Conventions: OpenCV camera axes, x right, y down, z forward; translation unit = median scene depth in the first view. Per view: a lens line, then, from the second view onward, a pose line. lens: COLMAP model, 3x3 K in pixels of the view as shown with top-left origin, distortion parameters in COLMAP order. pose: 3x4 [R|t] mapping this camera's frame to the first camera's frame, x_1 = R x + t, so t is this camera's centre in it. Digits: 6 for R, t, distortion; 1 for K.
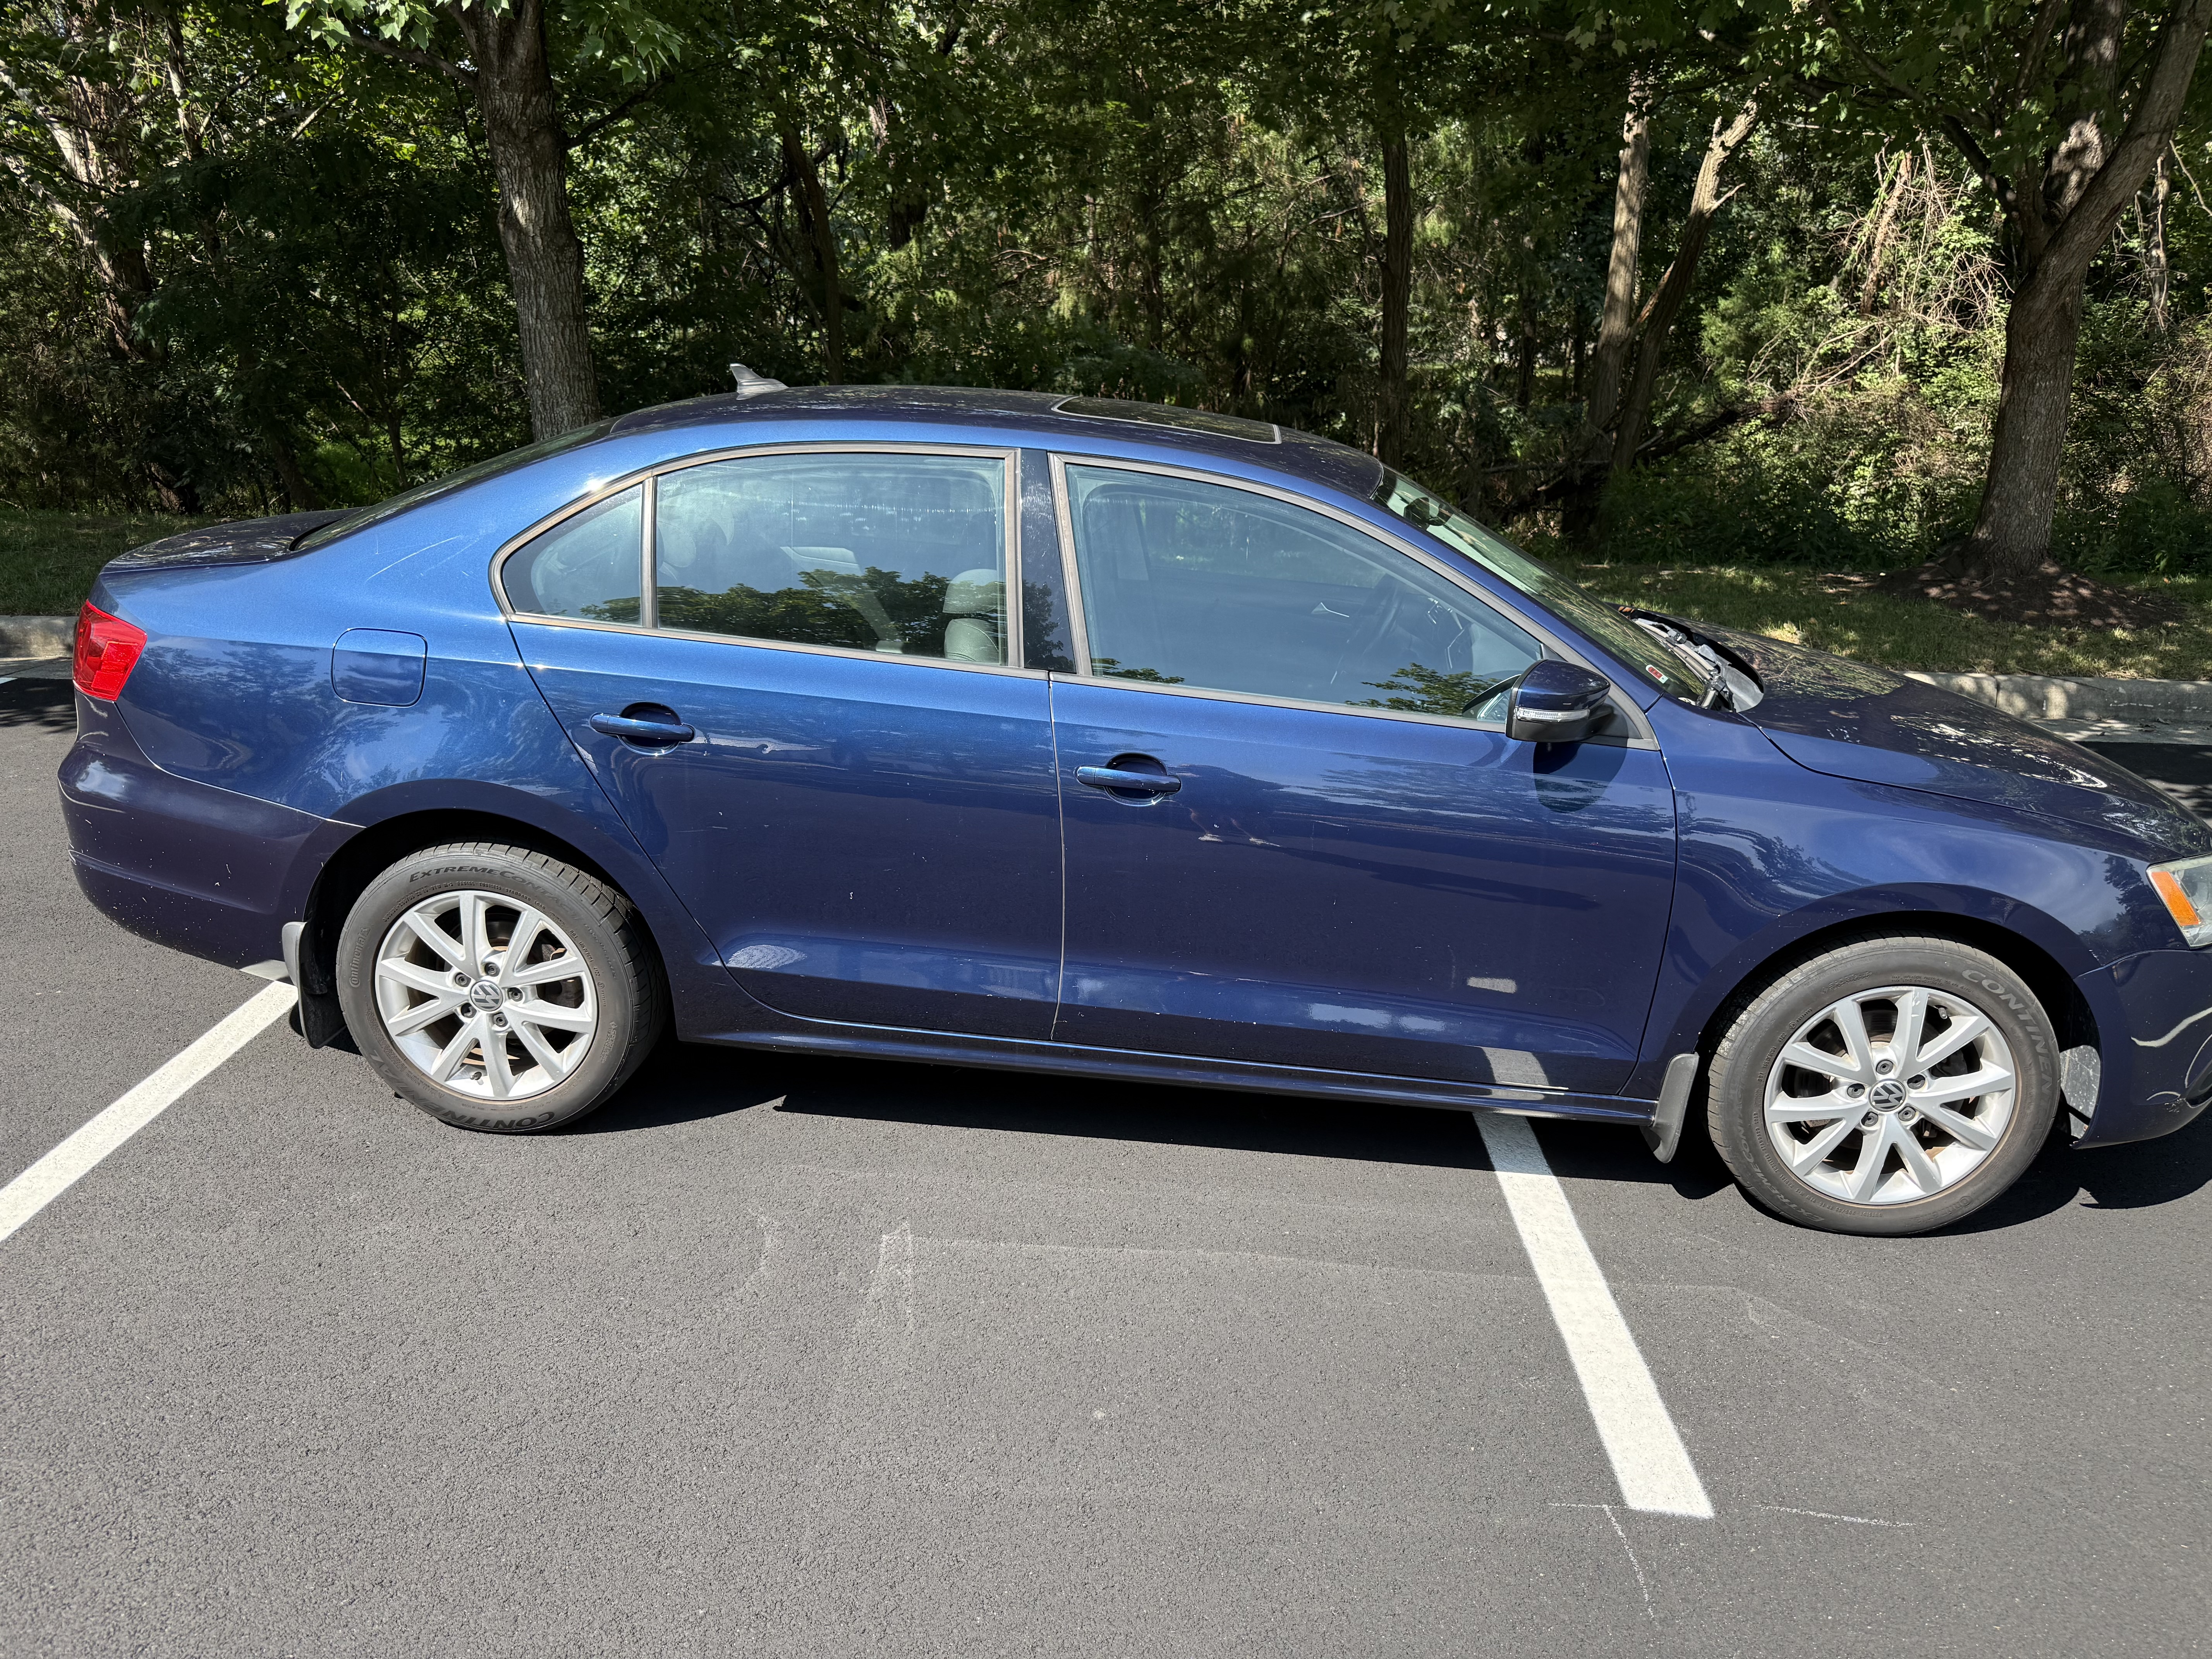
lens RADIAL K [[1554.6, 0, 1107.1], [0, 1554.6, 835.9], [0, 0, 1]] dist [0.011428, -0.014198]
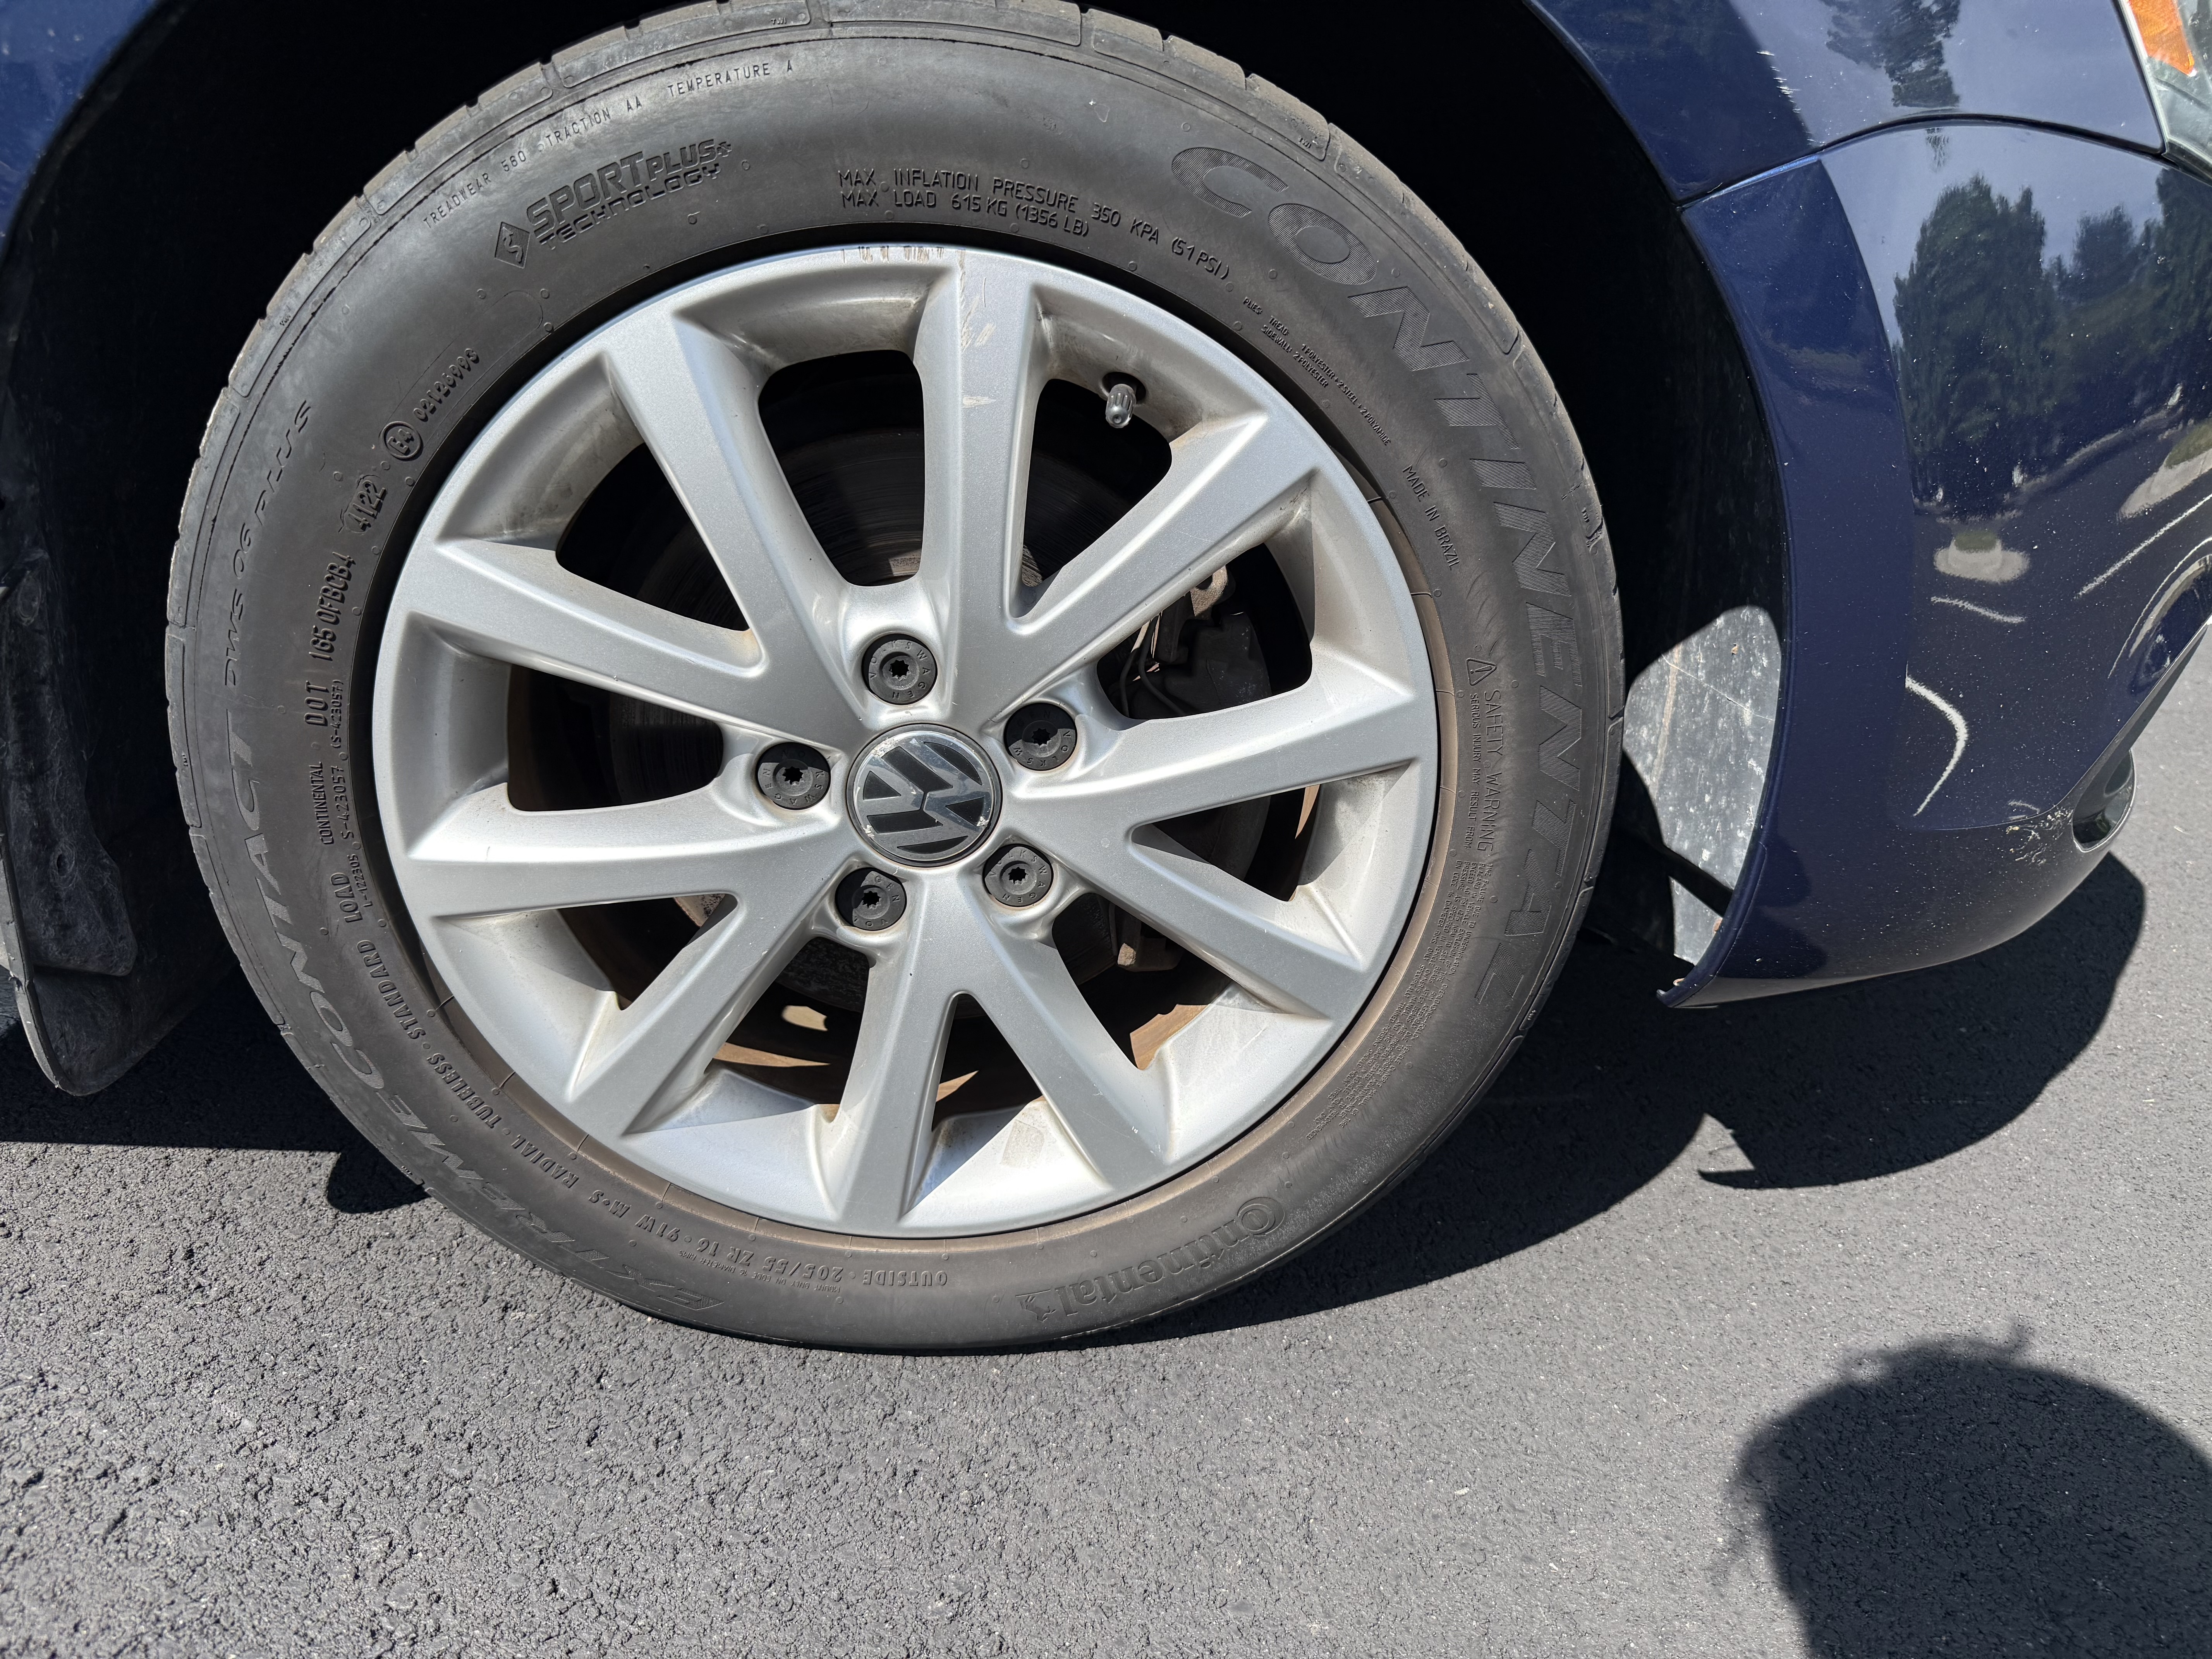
lens RADIAL K [[1554.6, 0, 1105.6], [0, 1554.6, 825.4], [0, 0, 1]] dist [0.011428, -0.014198]
pose [[0.989000, -0.000565, 0.147913, 0.493243], [-0.013682, 0.995356, 0.095281, 0.148579], [-0.147280, -0.096257, 0.984400, 0.767730]]
